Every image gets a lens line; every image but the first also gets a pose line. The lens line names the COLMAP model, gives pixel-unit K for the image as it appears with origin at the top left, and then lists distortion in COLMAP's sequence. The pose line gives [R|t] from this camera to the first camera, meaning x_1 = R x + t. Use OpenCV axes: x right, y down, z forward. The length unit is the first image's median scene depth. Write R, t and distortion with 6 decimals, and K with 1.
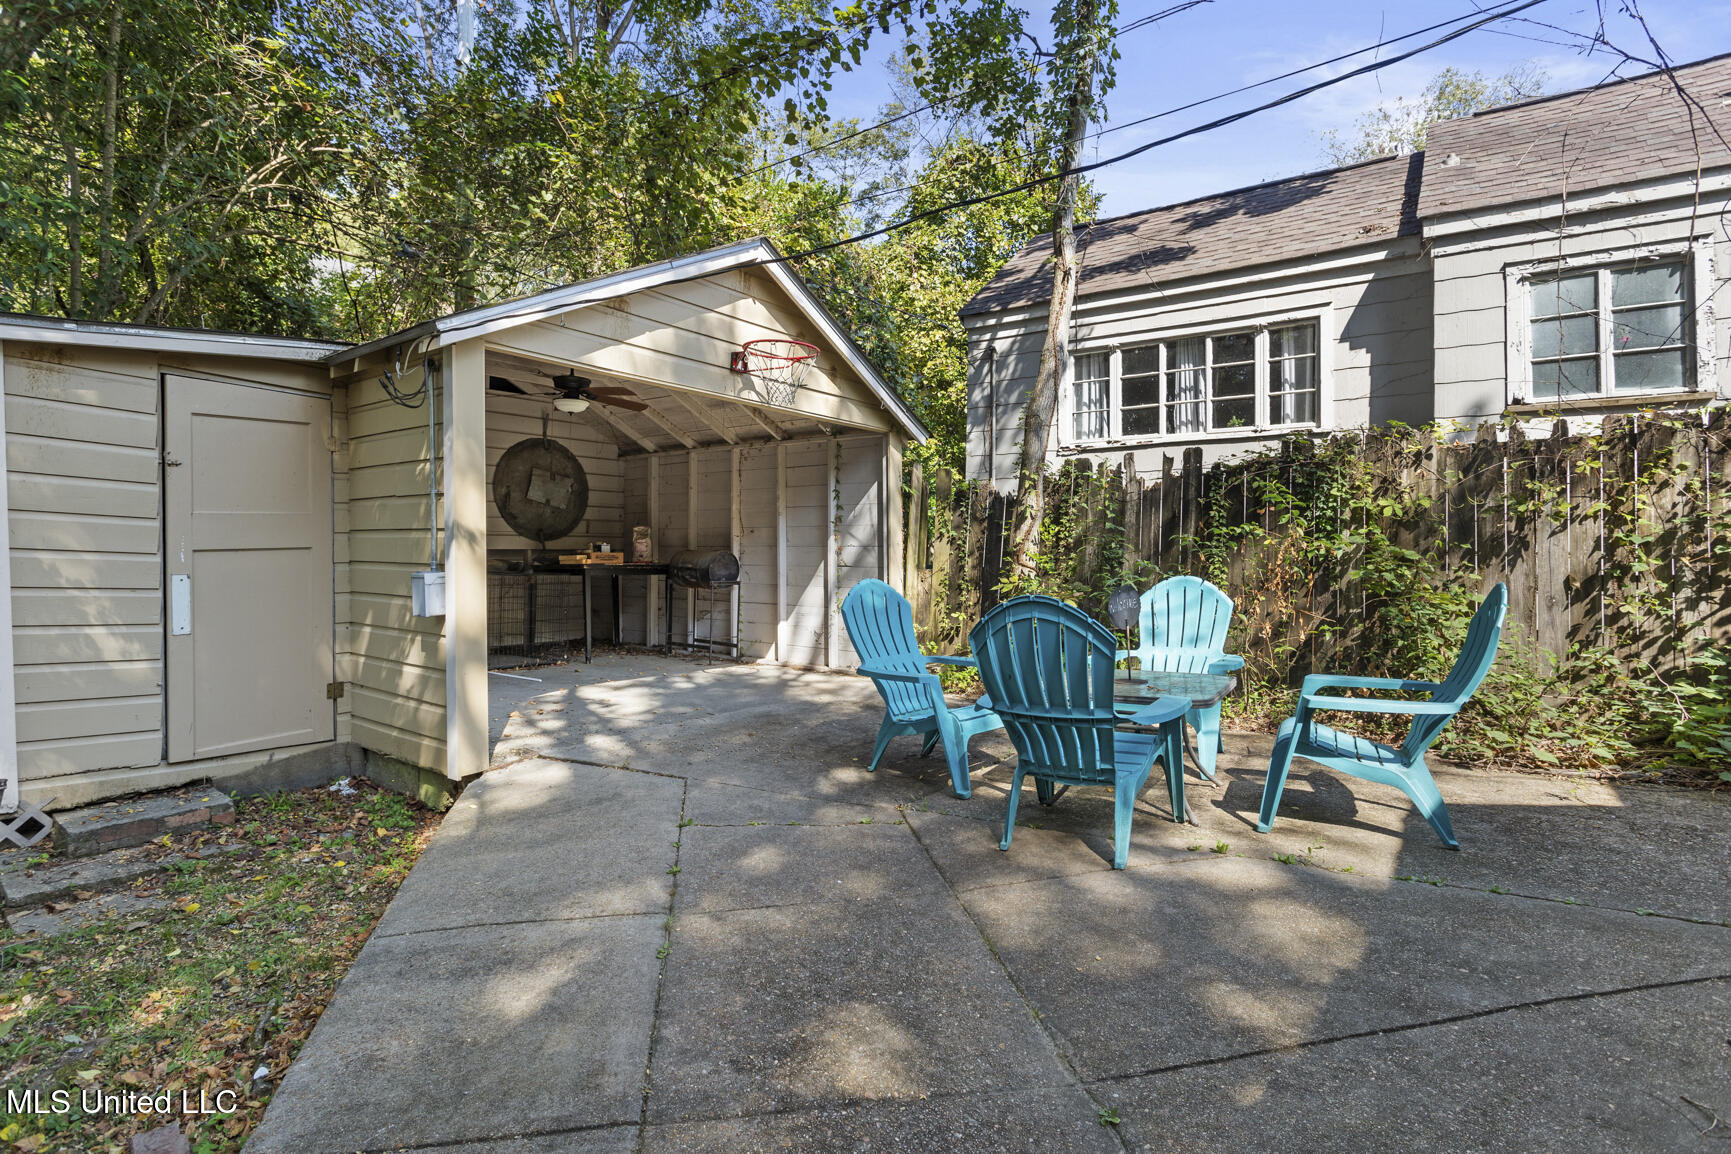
lens RADIAL K [[863.0, 0, 863.9], [0, 863.0, 558.9], [0, 0, 1]] dist [-0.002367, 0.000703]
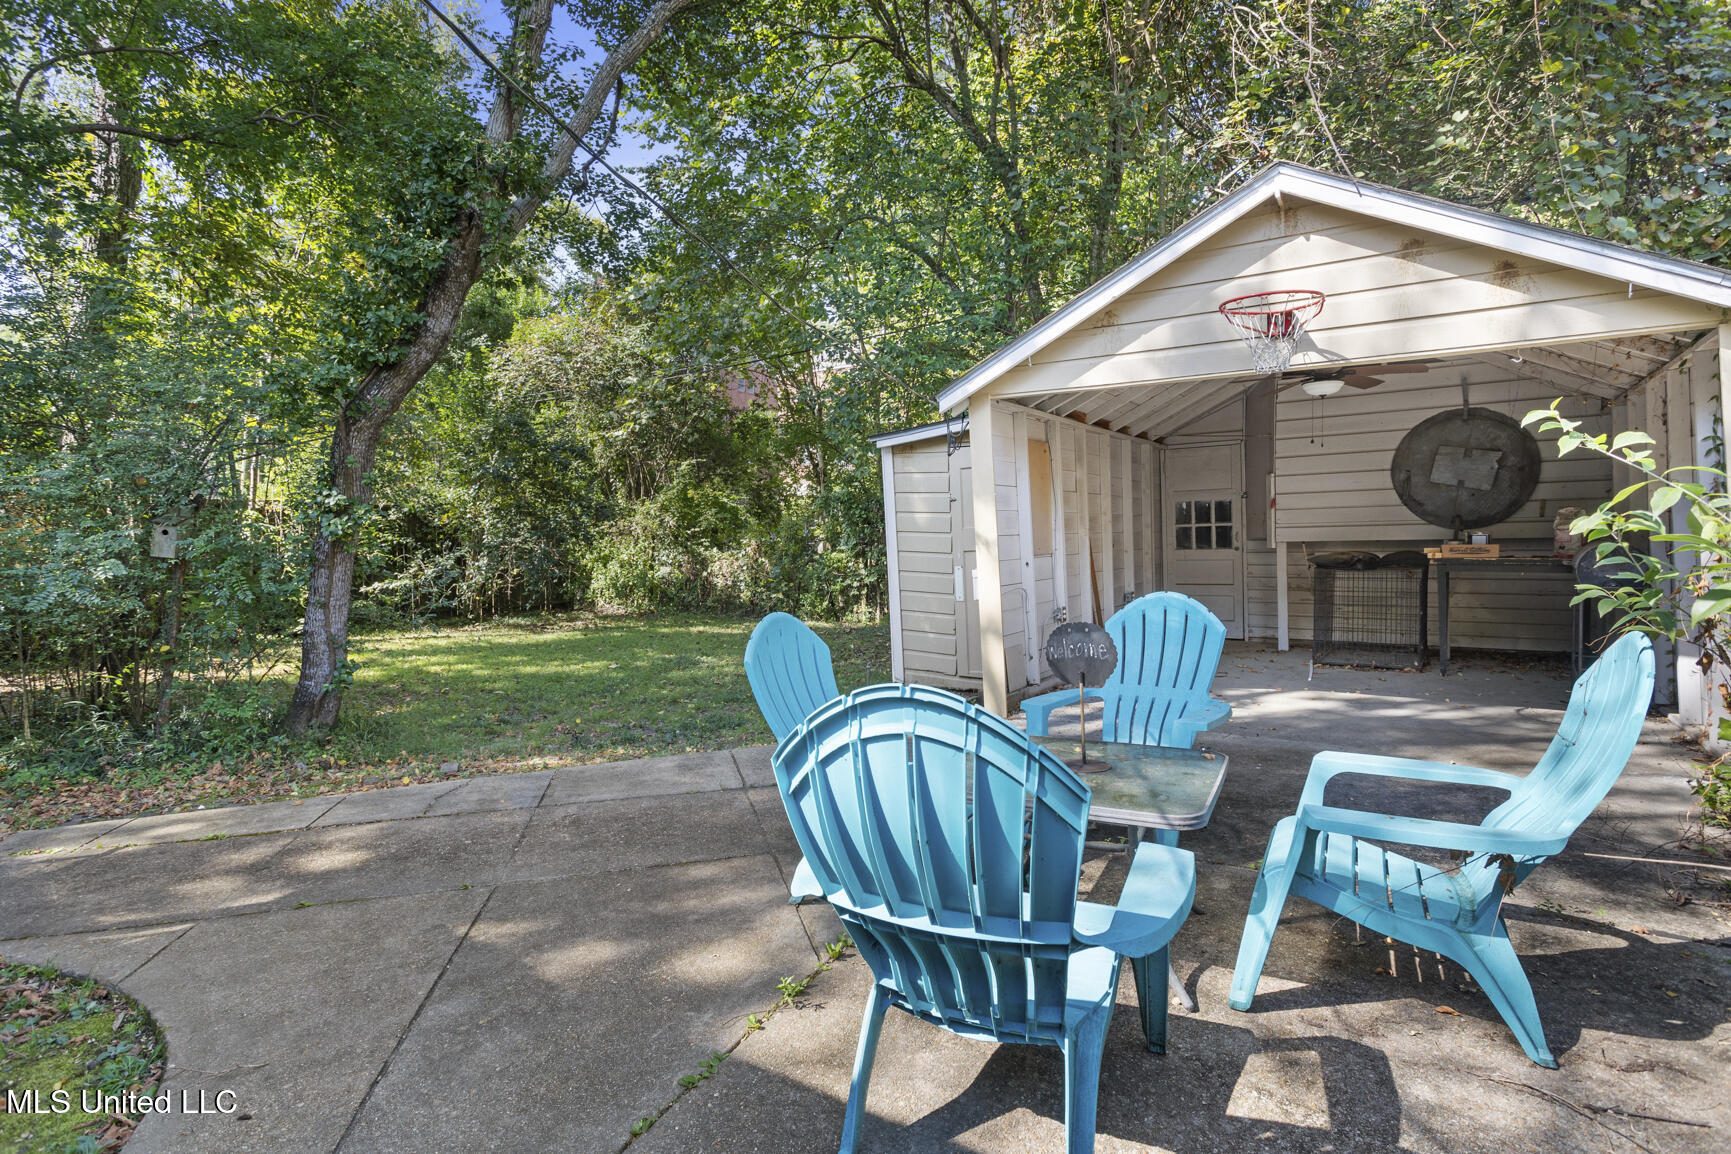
lens RADIAL K [[863.0, 0, 863.9], [0, 863.0, 558.9], [0, 0, 1]] dist [-0.002367, 0.000703]
pose [[0.043584, 0.015692, -0.998927, 0.738653], [0.012257, 0.999793, 0.016240, -0.020870], [0.998975, -0.012951, 0.043382, 0.616003]]
